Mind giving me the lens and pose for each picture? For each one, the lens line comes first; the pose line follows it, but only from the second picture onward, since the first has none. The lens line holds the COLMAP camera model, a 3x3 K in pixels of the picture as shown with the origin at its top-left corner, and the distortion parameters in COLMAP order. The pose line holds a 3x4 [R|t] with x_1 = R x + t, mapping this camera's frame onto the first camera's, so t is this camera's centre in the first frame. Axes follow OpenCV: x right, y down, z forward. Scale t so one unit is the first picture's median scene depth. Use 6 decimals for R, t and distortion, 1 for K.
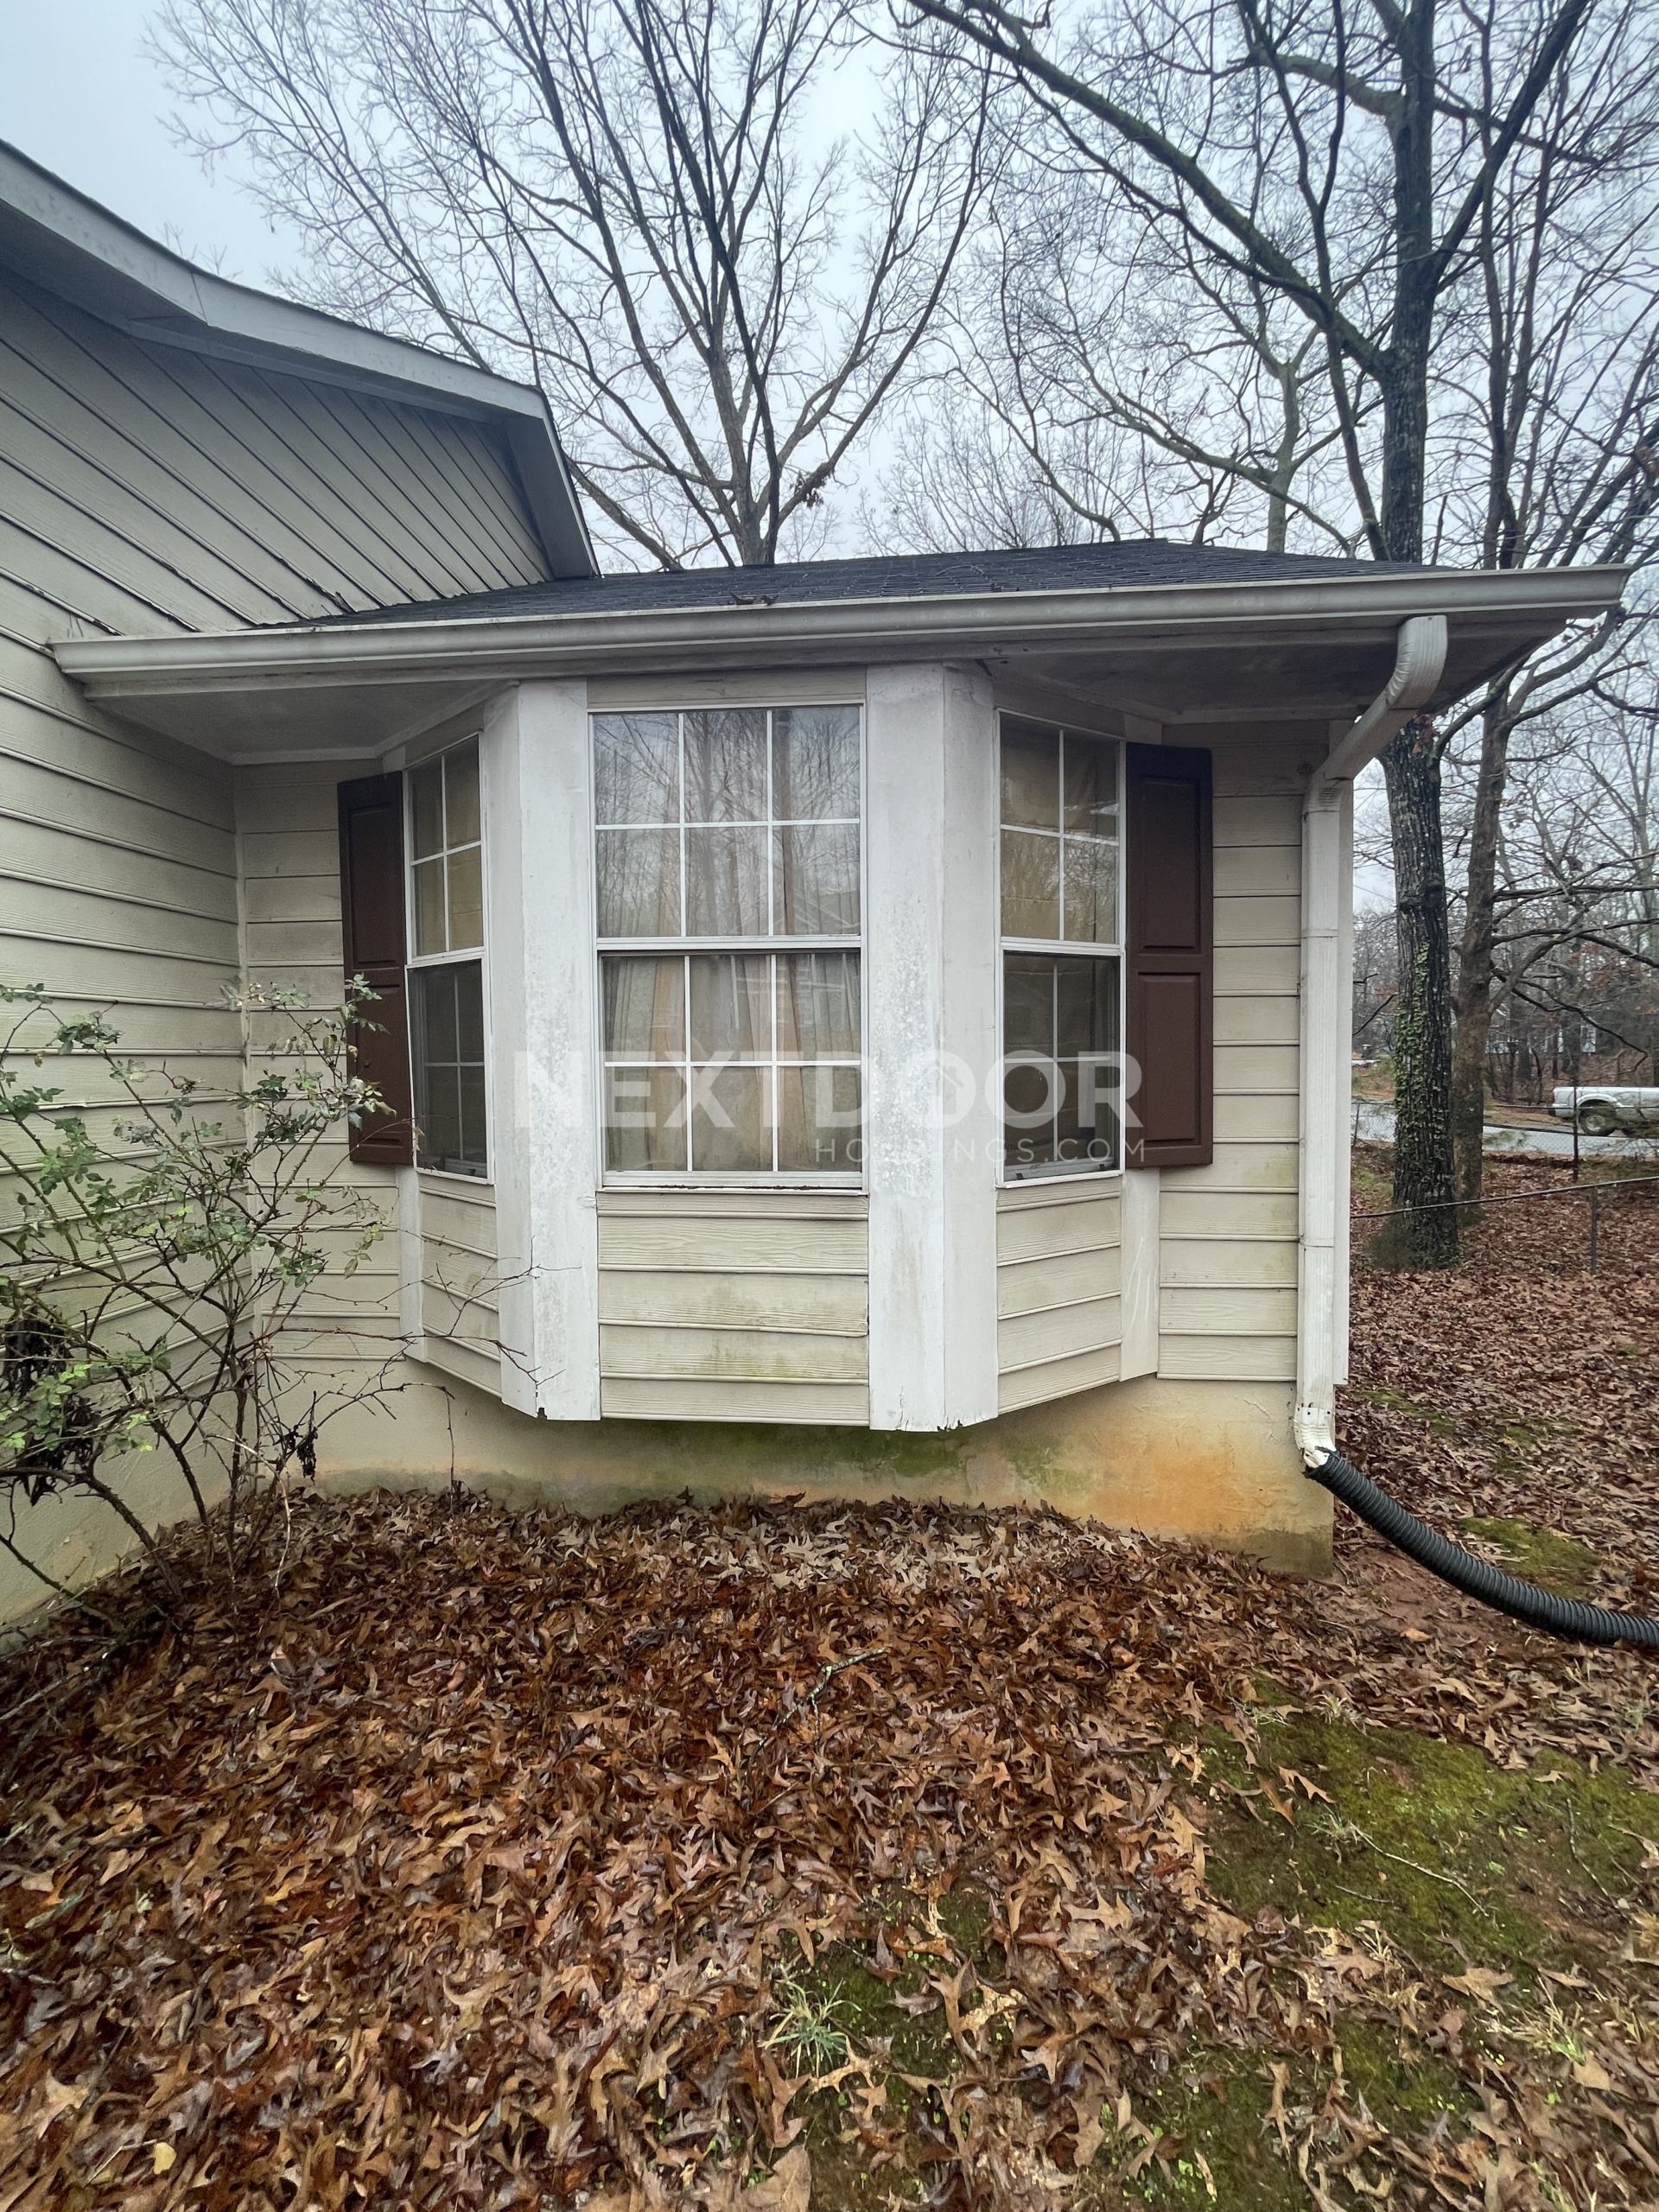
lens RADIAL K [[887.8, 0, 829.4], [0, 887.8, 1090.6], [0, 0, 1]] dist [-0.000630, 0.000509]
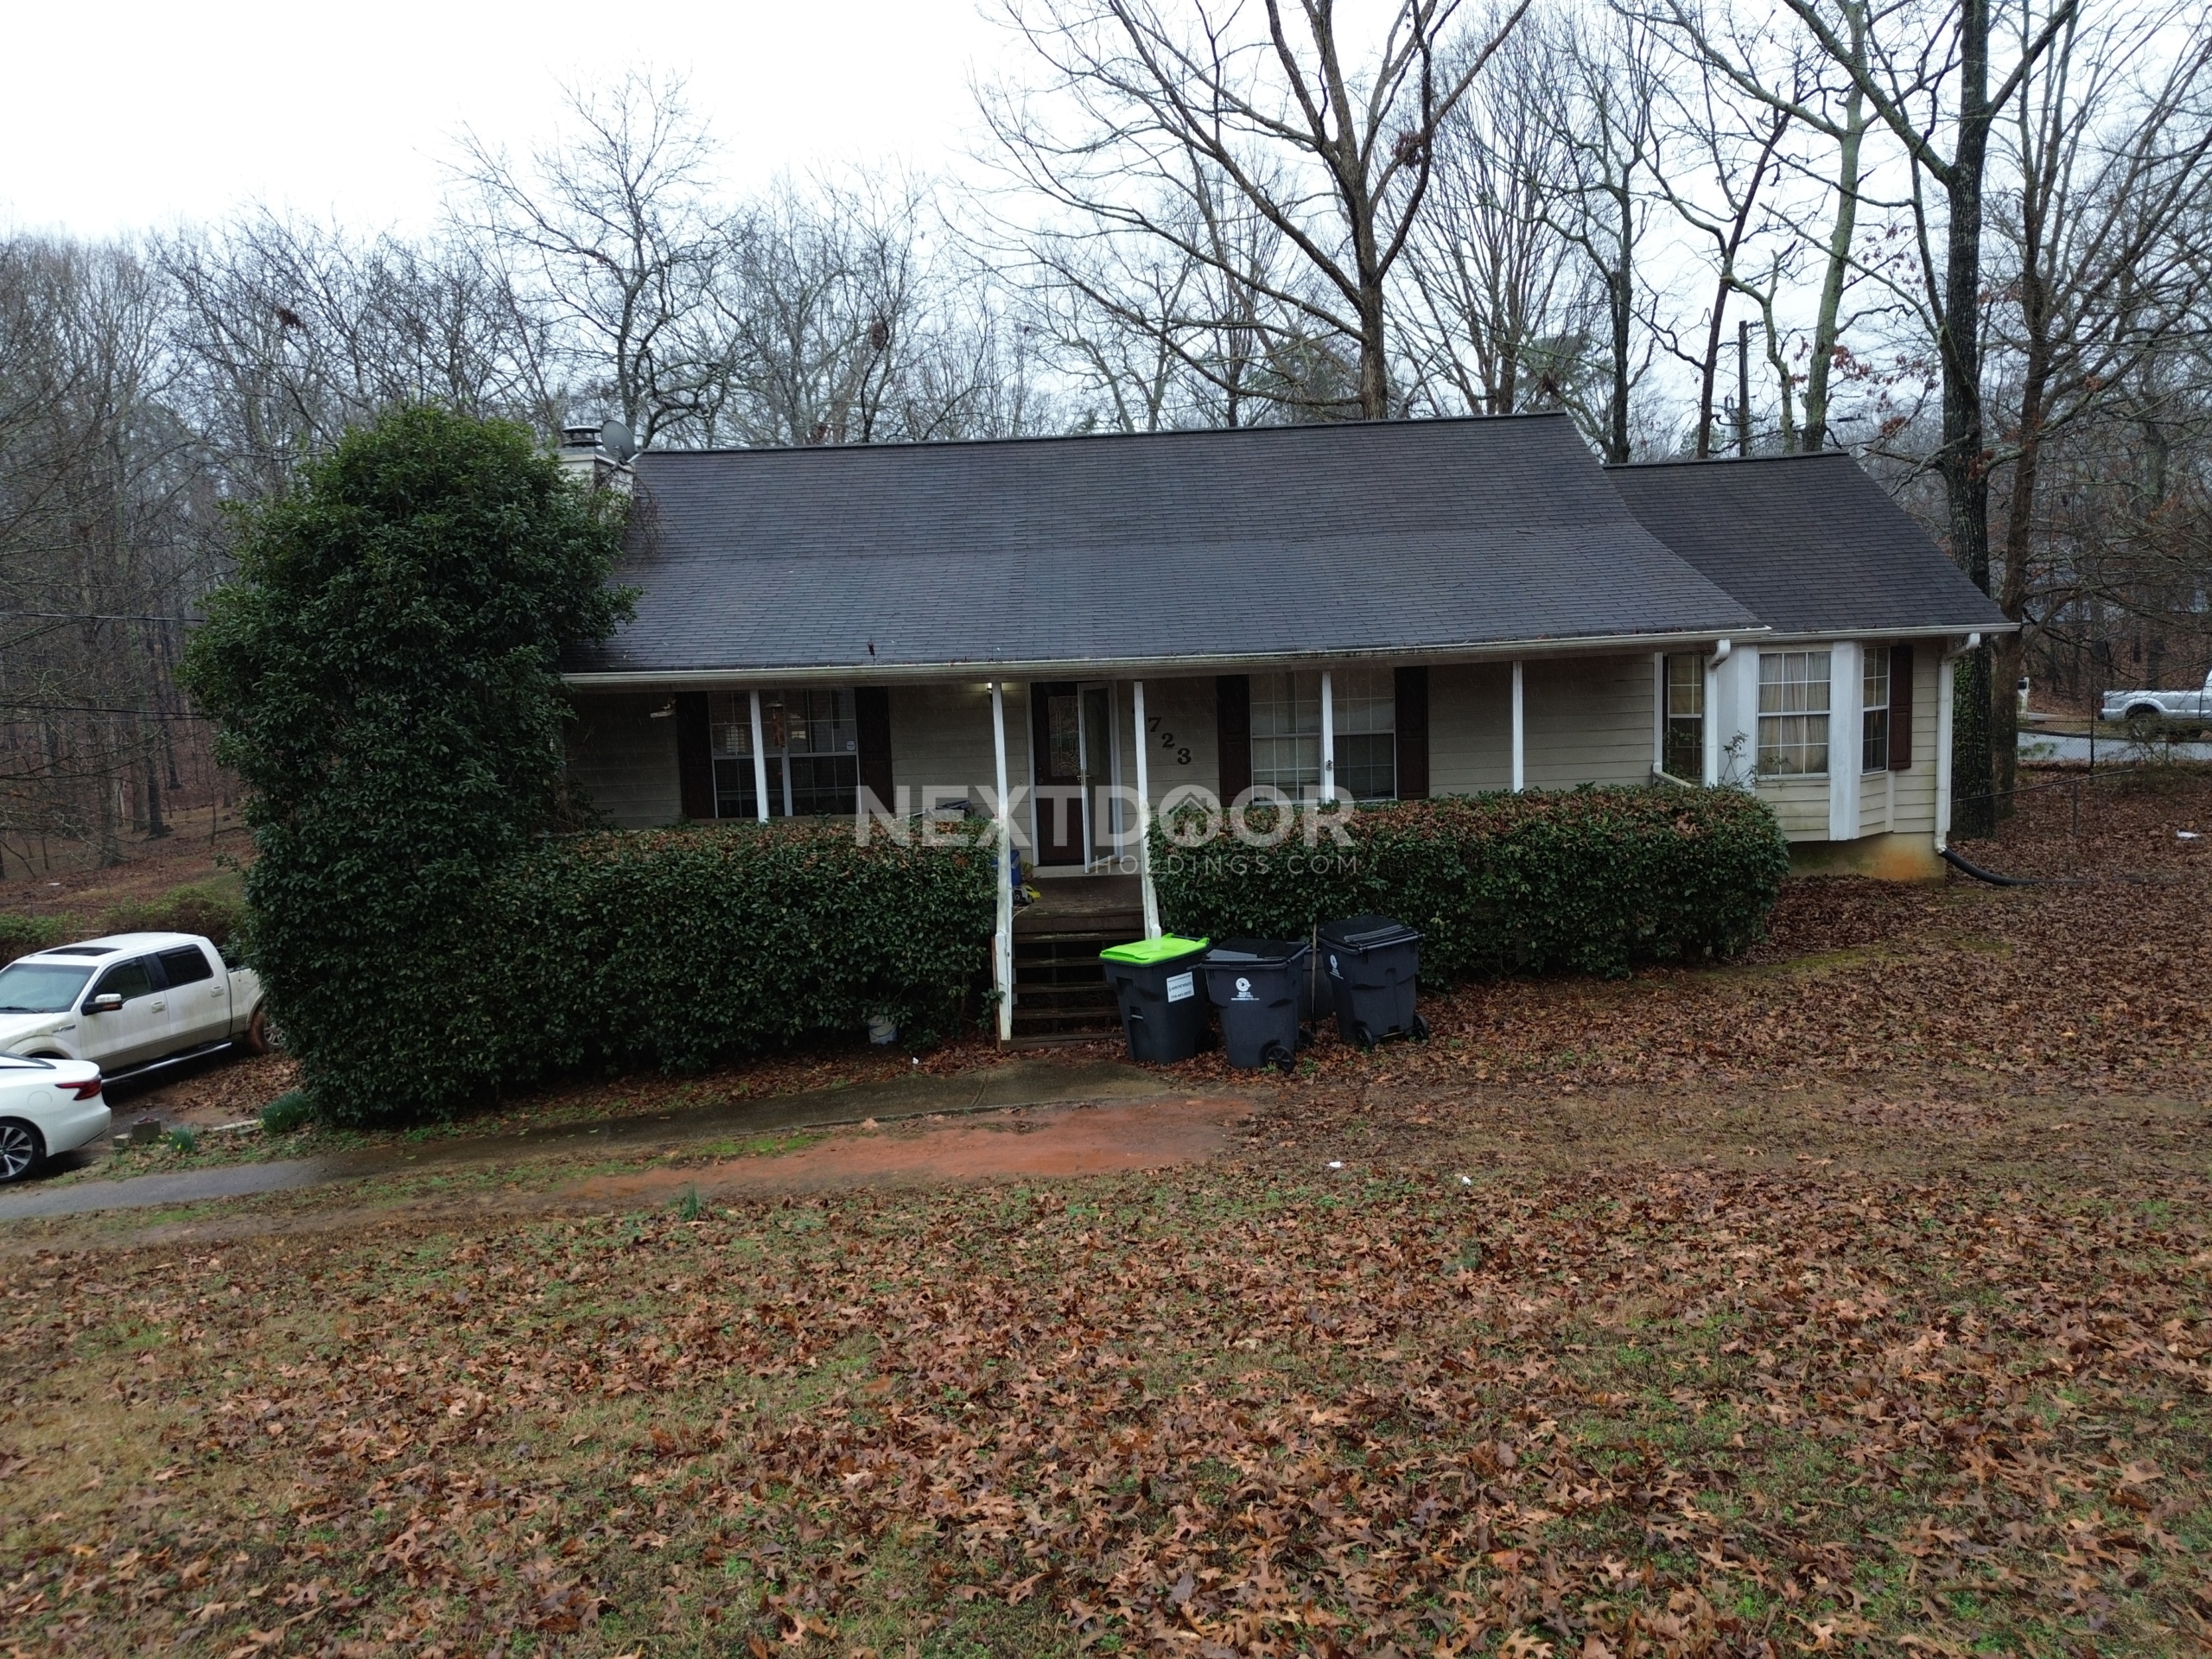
lens RADIAL K [[1558.1, 0, 1099.3], [0, 1558.1, 835.9], [0, 0, 1]] dist [0.075020, -0.081011]
pose [[0.995216, -0.045328, 0.086551, -3.189084], [0.037785, 0.995502, 0.086882, -0.297912], [-0.090100, -0.083196, 0.992452, -4.729199]]
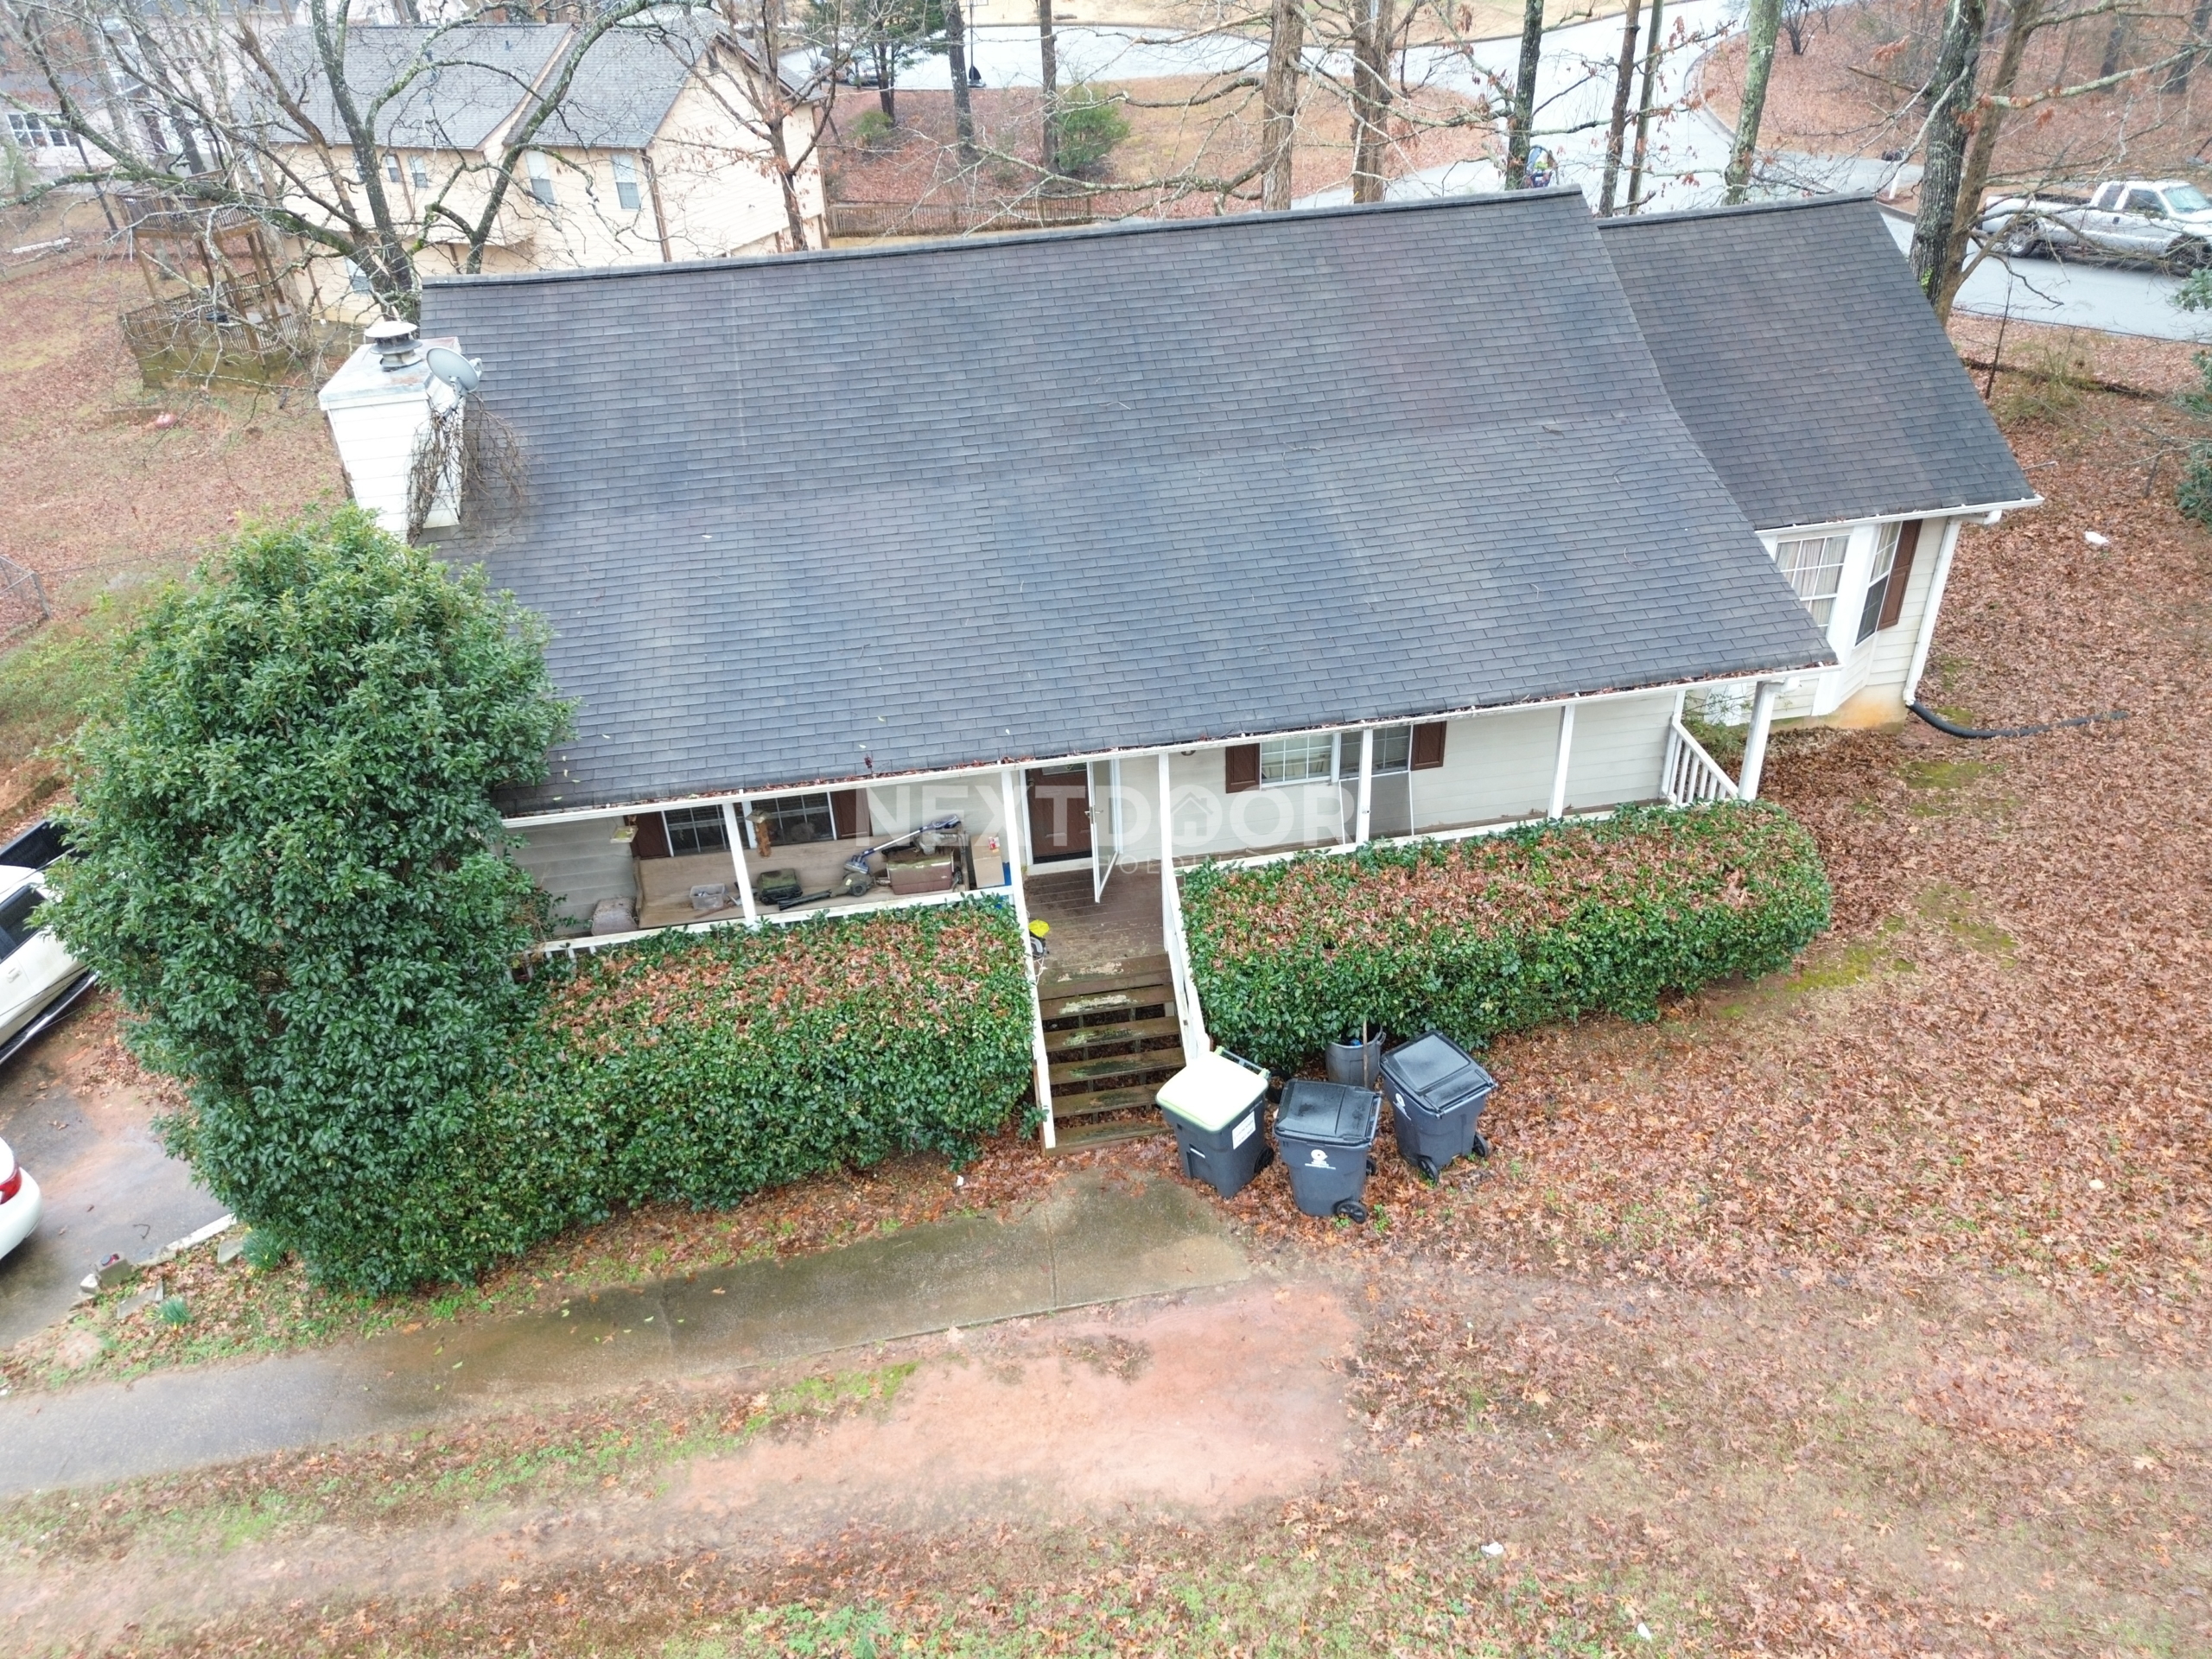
lens RADIAL K [[1587.0, 0, 1106.0], [0, 1587.0, 829.5], [0, 0, 1]] dist [0.029834, 0.000942]
pose [[0.969086, -0.160287, 0.187564, -3.642548], [0.047516, 0.867241, 0.495617, -2.331568], [-0.242104, -0.471383, 0.848047, -3.660651]]
